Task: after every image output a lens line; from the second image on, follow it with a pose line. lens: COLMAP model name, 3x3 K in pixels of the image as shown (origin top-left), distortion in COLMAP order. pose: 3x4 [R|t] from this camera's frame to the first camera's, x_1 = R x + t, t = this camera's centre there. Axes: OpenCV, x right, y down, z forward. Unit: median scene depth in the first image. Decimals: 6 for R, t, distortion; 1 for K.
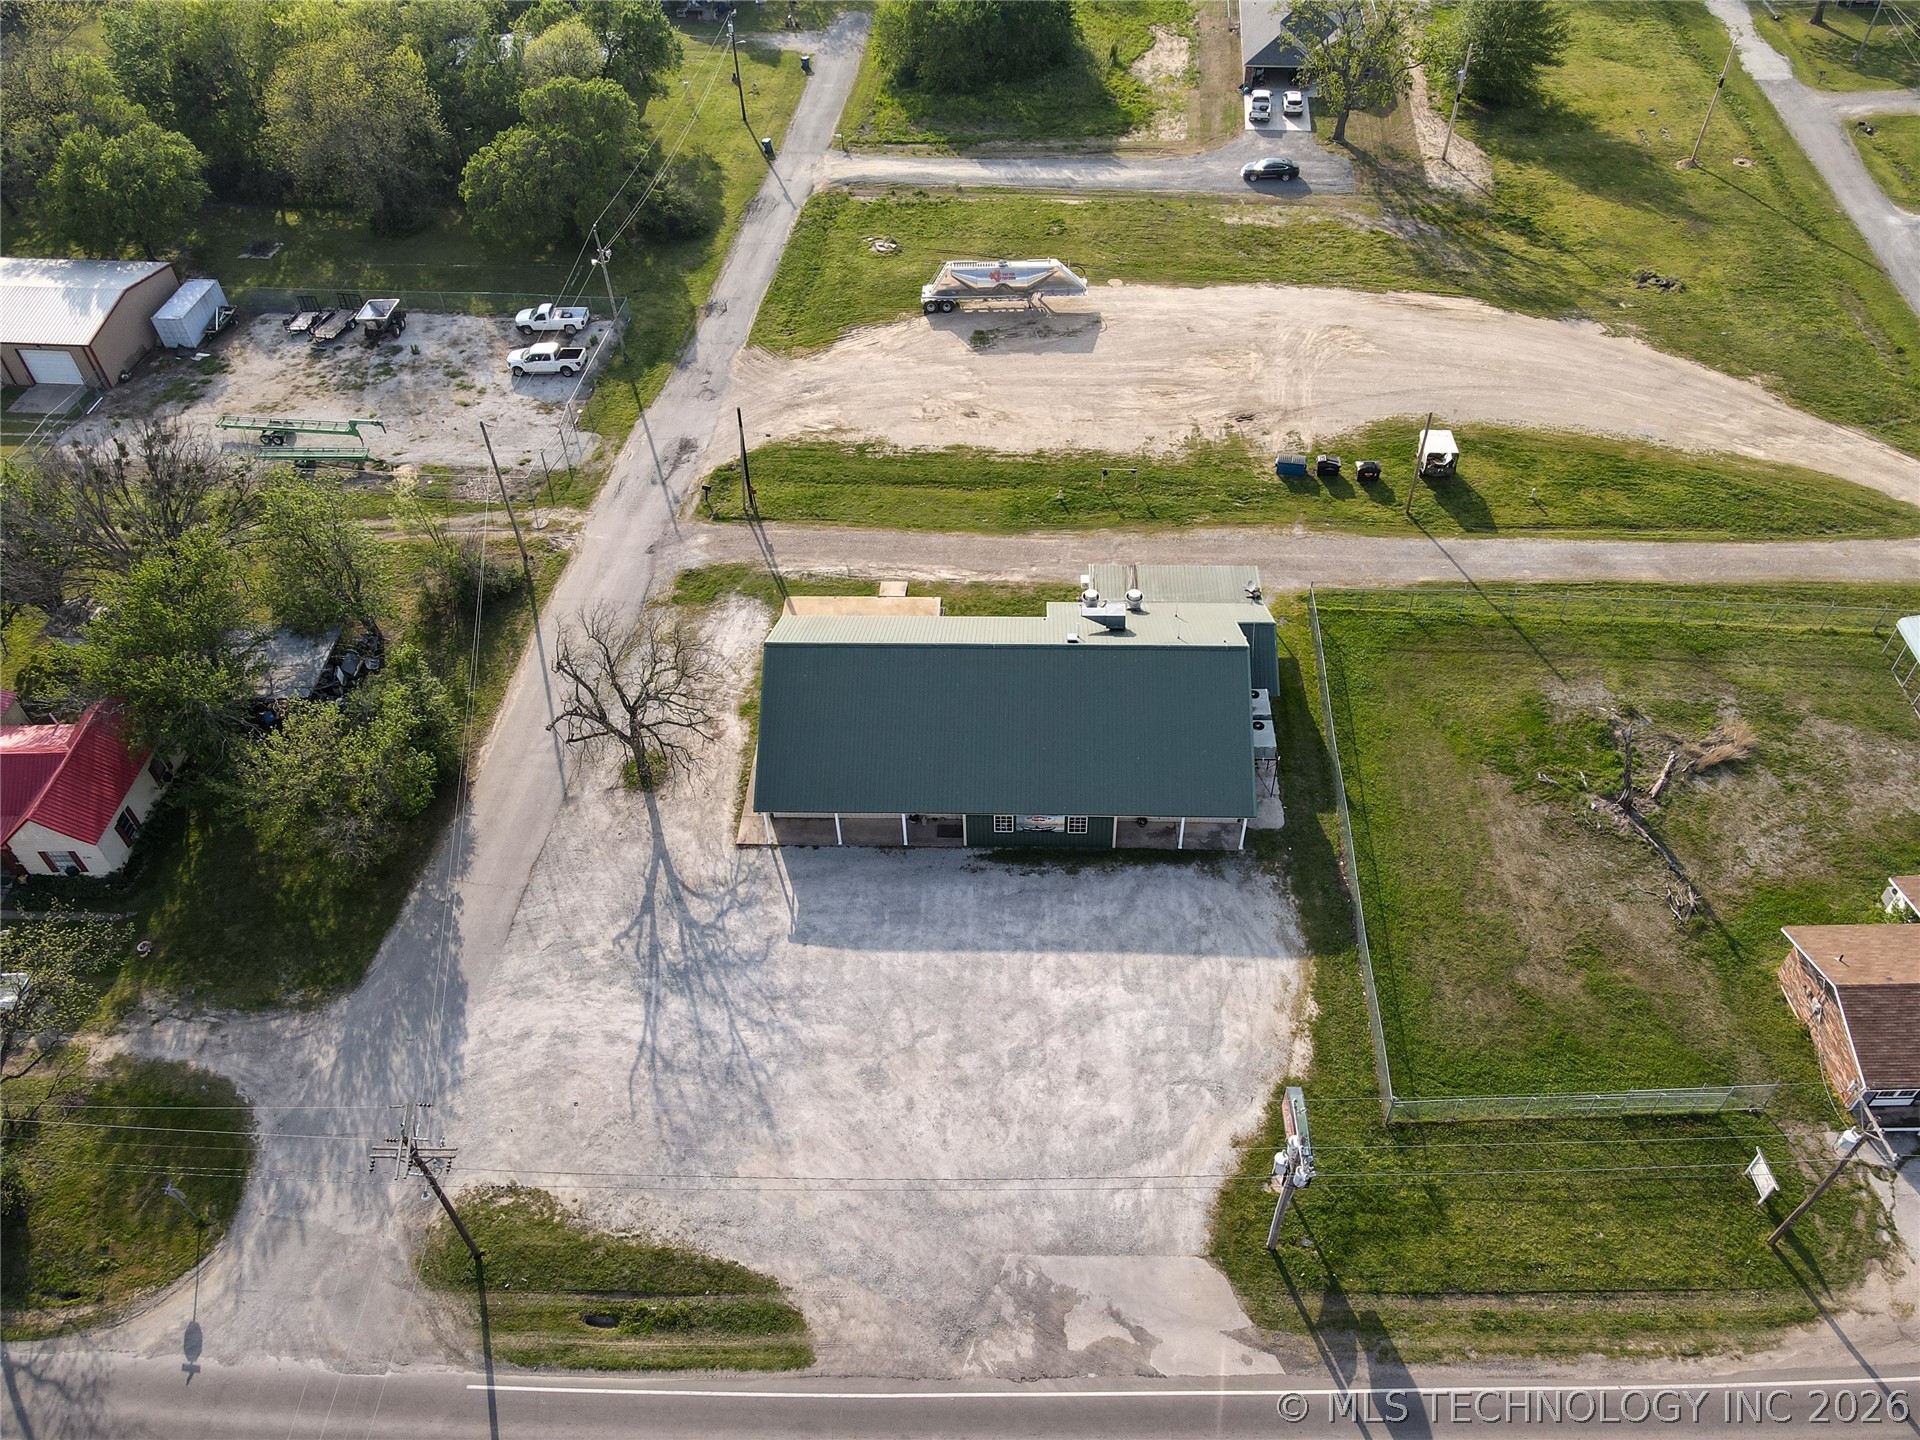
lens RADIAL K [[1414.0, 0, 961.7], [0, 1414.0, 714.0], [0, 0, 1]] dist [0.003222, 0.032365]
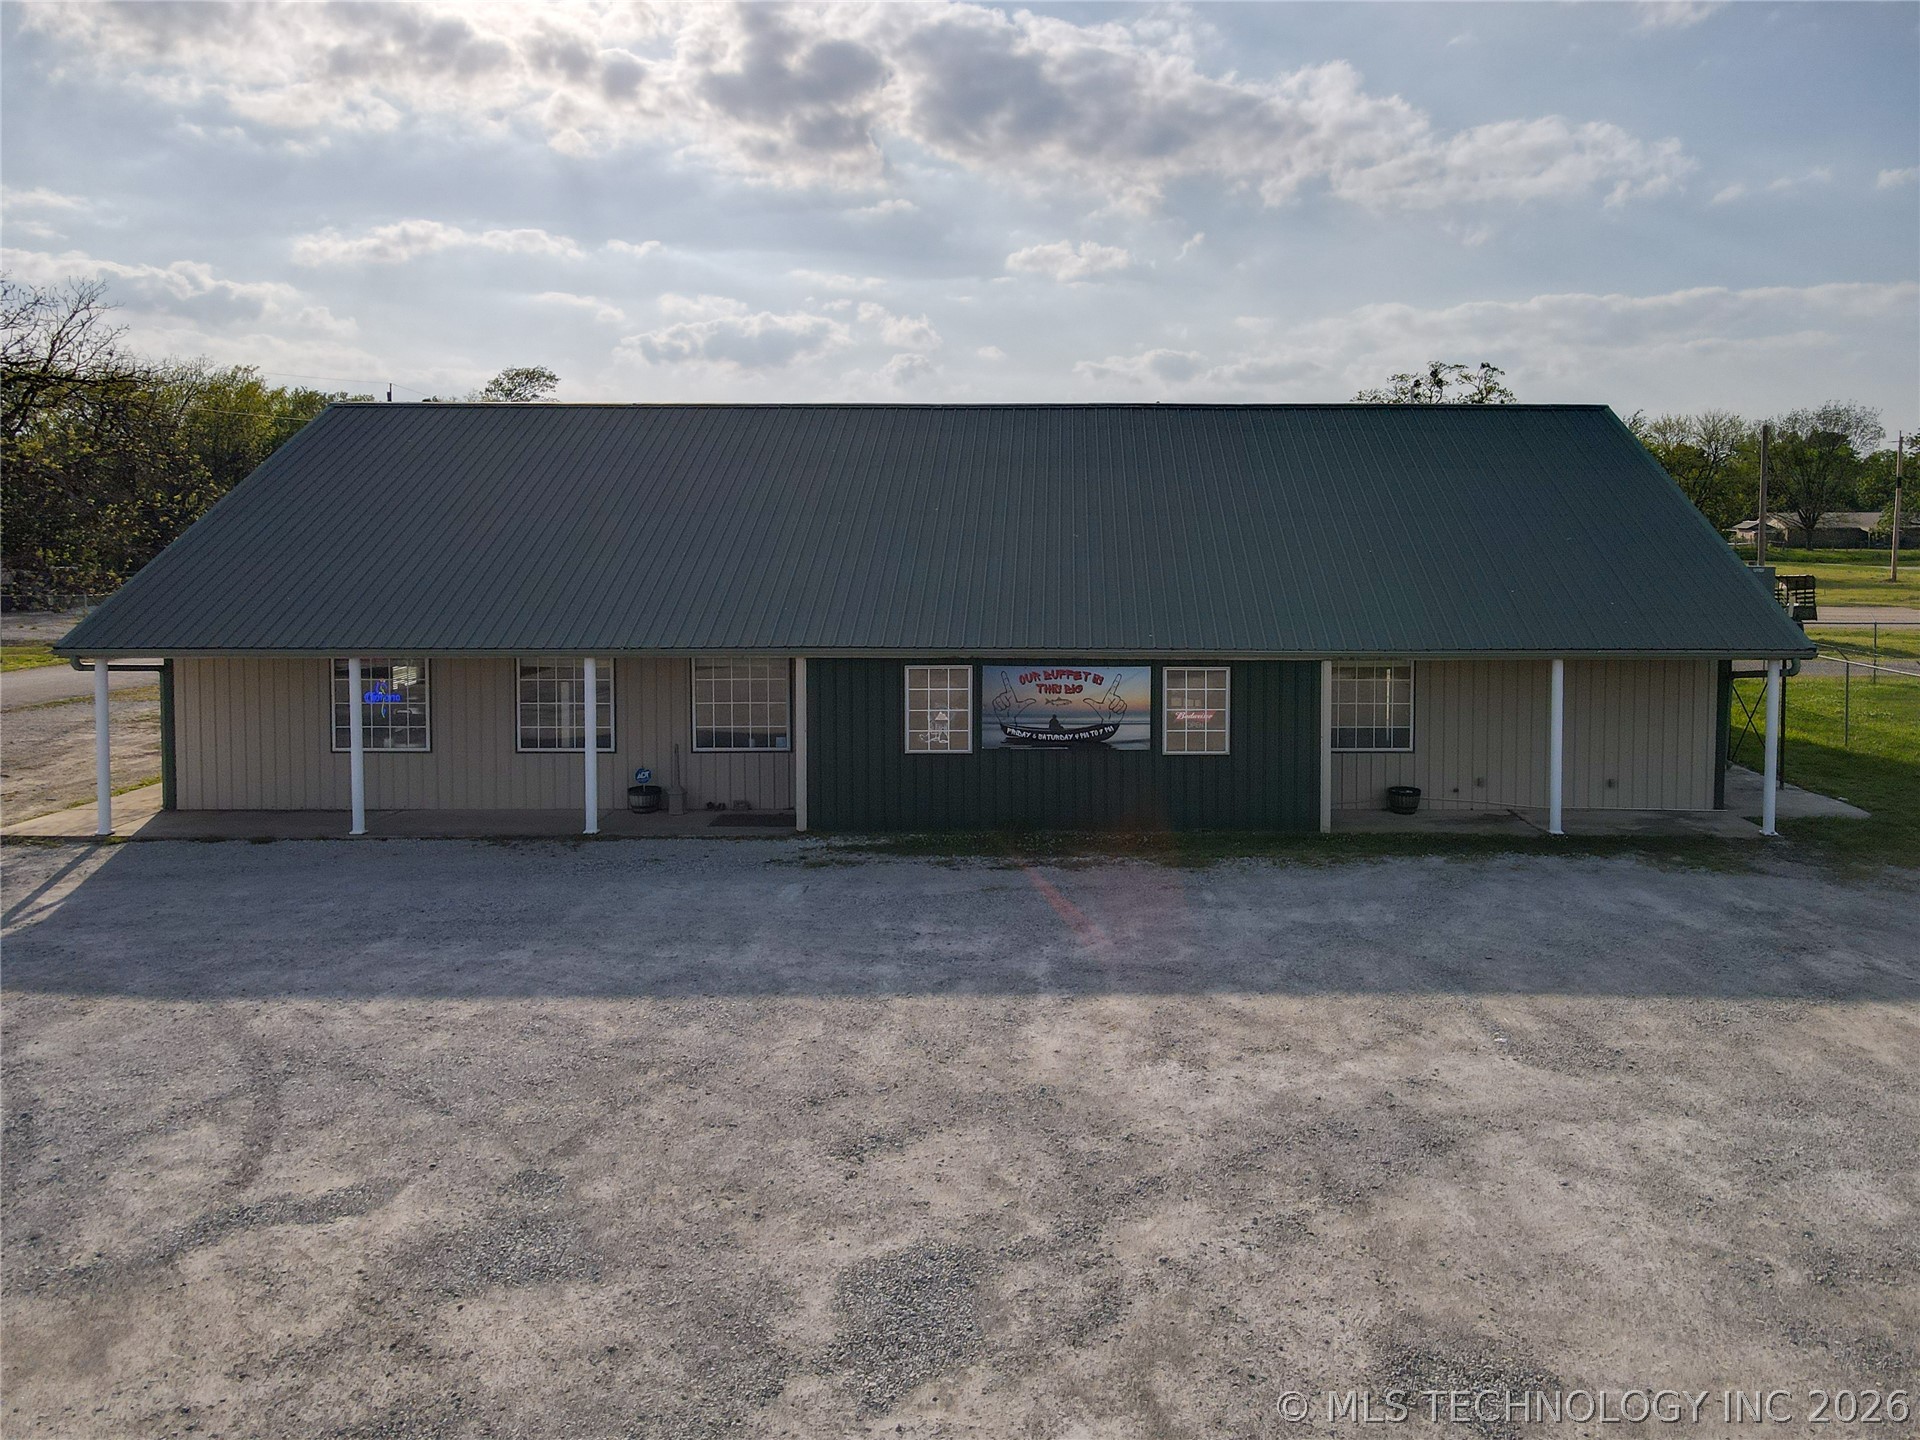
lens RADIAL K [[1430.5, 0, 1055.0], [0, 1430.5, 717.9], [0, 0, 1]] dist [0.010662, 0.003035]
pose [[0.998893, 0.023989, 0.040458, 0.041944], [0.004746, 0.804360, -0.594124, 0.250550], [-0.046795, 0.593658, 0.803356, 0.771147]]
